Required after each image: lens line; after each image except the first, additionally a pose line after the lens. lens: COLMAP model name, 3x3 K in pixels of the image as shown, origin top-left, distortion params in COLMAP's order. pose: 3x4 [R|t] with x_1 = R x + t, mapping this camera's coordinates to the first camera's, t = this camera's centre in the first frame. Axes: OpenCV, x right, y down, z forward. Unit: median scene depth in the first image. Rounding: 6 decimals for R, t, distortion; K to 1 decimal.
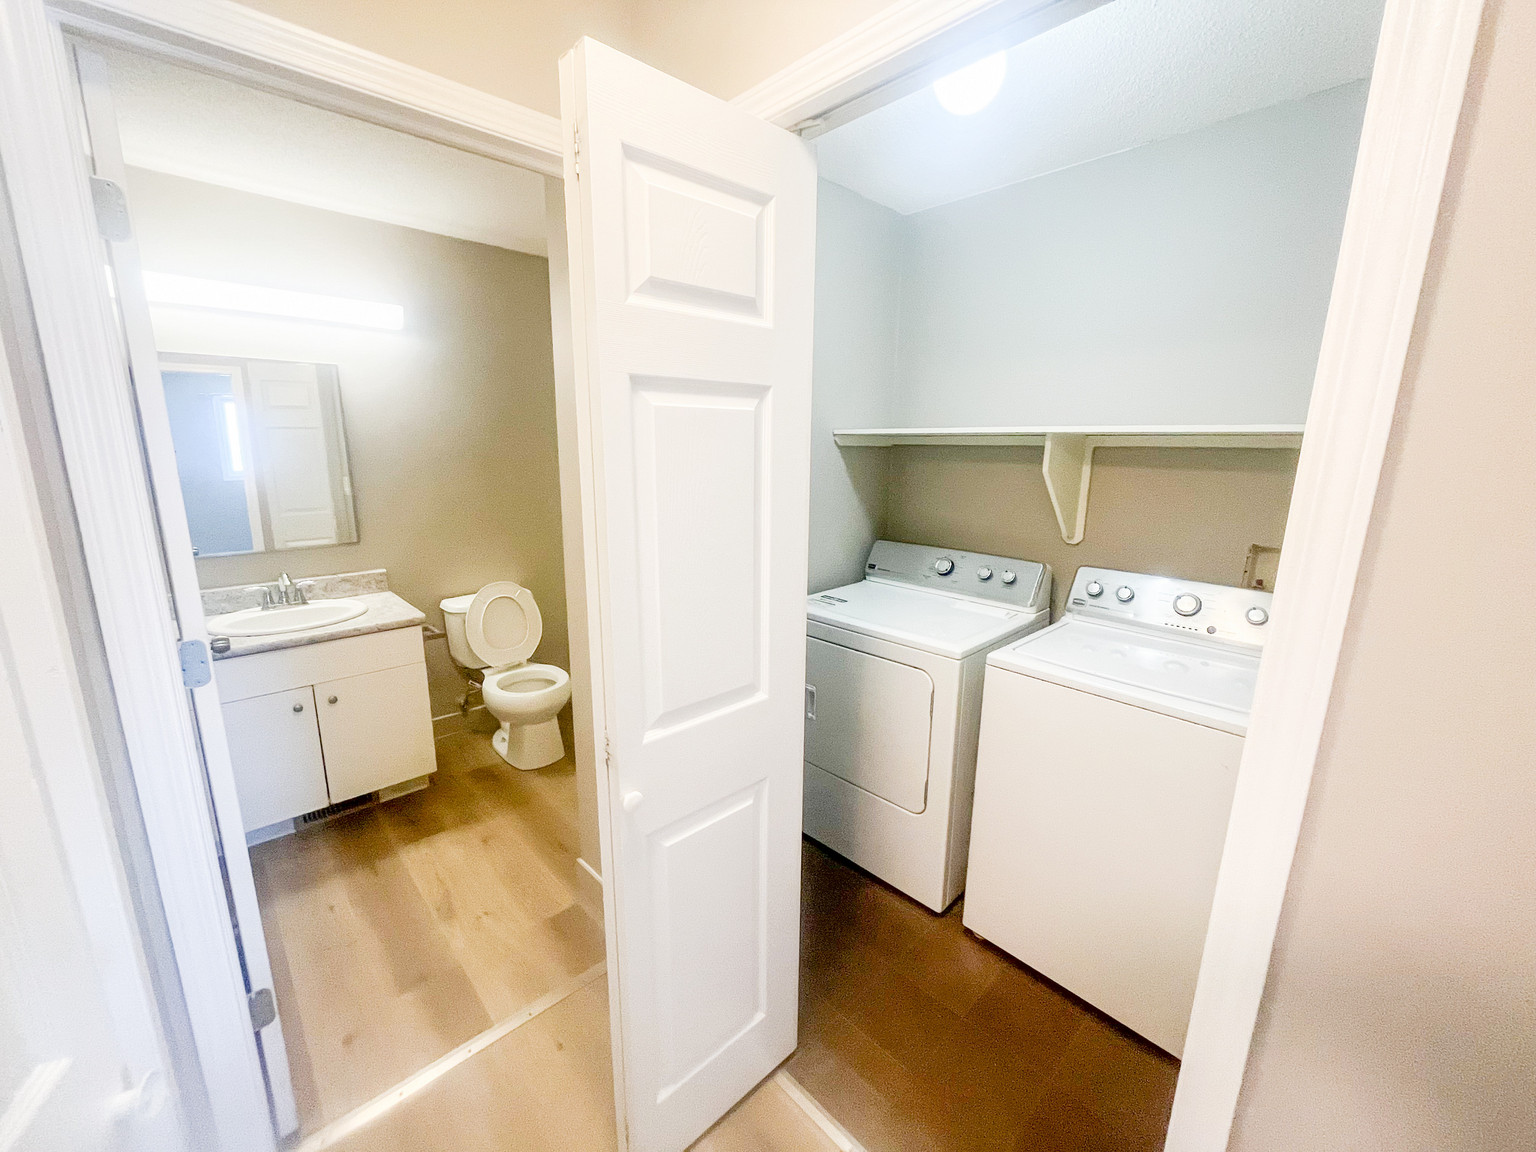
lens RADIAL K [[624.2, 0, 768.0], [0, 624.2, 576.0], [0, 0, 1]] dist [0.000354, 0.000025]
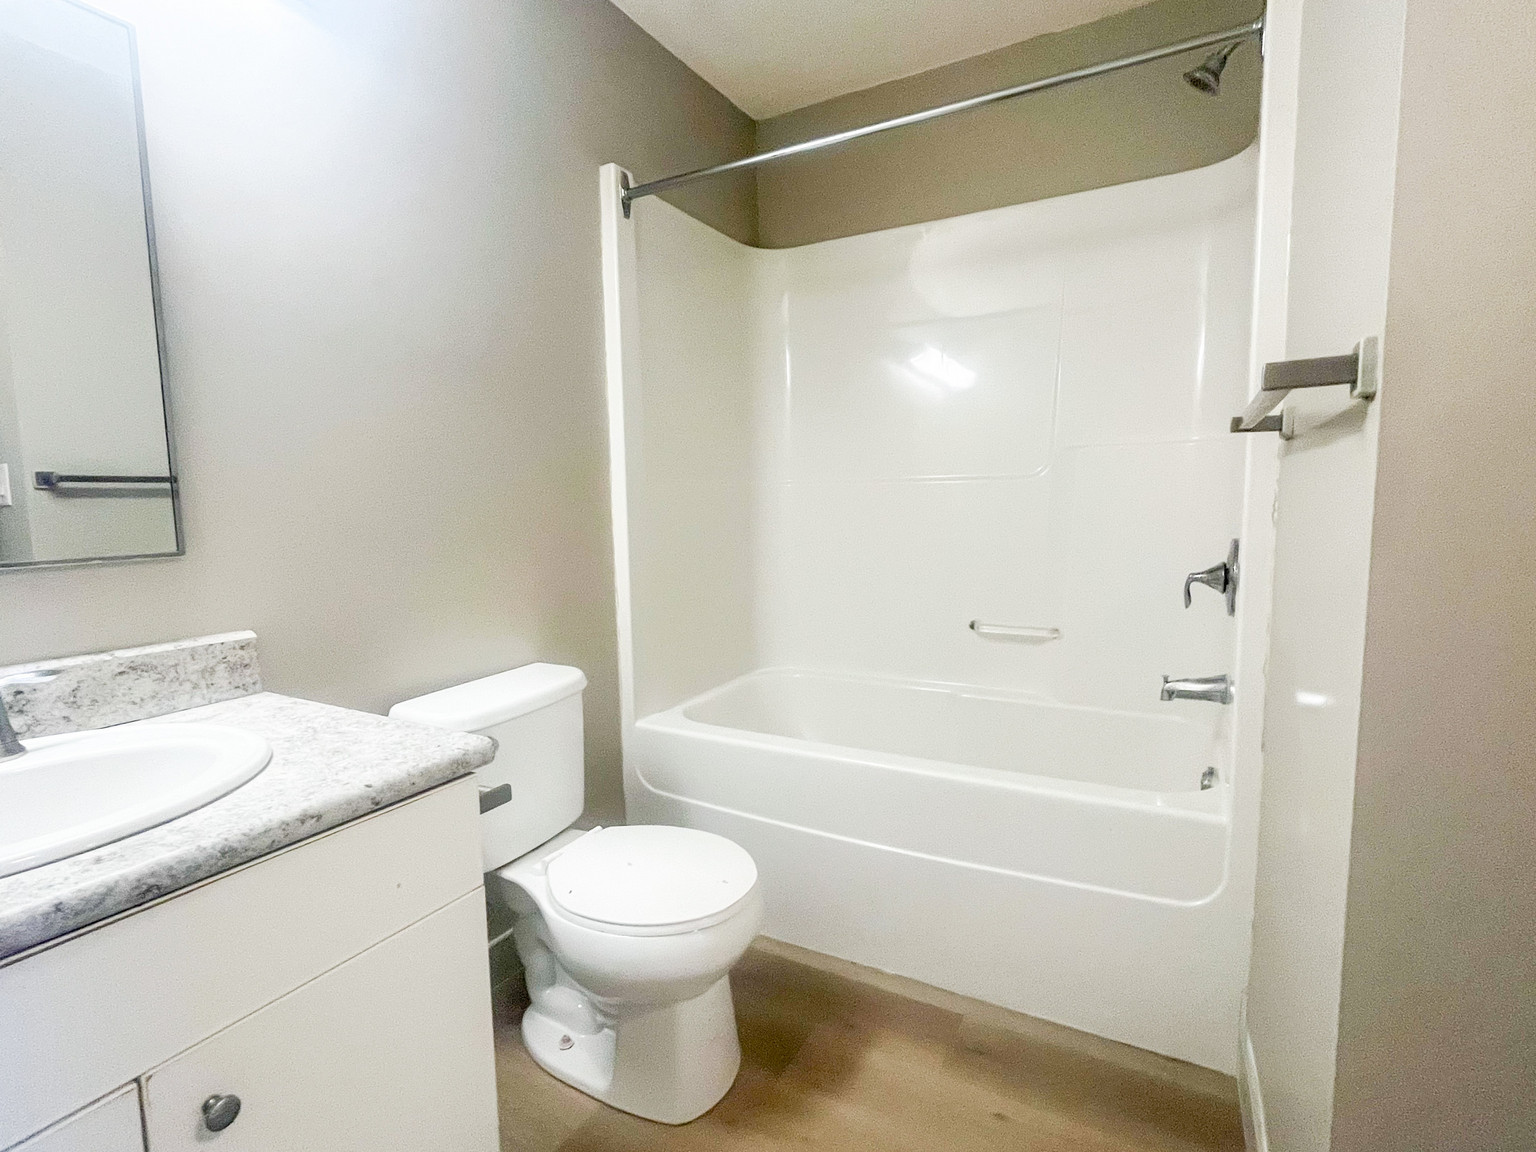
lens RADIAL K [[748.3, 0, 768.0], [0, 748.3, 576.0], [0, 0, 1]] dist [0.001795, 0.000247]
pose [[0.953818, -0.057557, 0.294819, -0.472029], [0.089662, 0.991281, -0.096553, 0.026508], [-0.286692, 0.118528, 0.950662, 0.521695]]
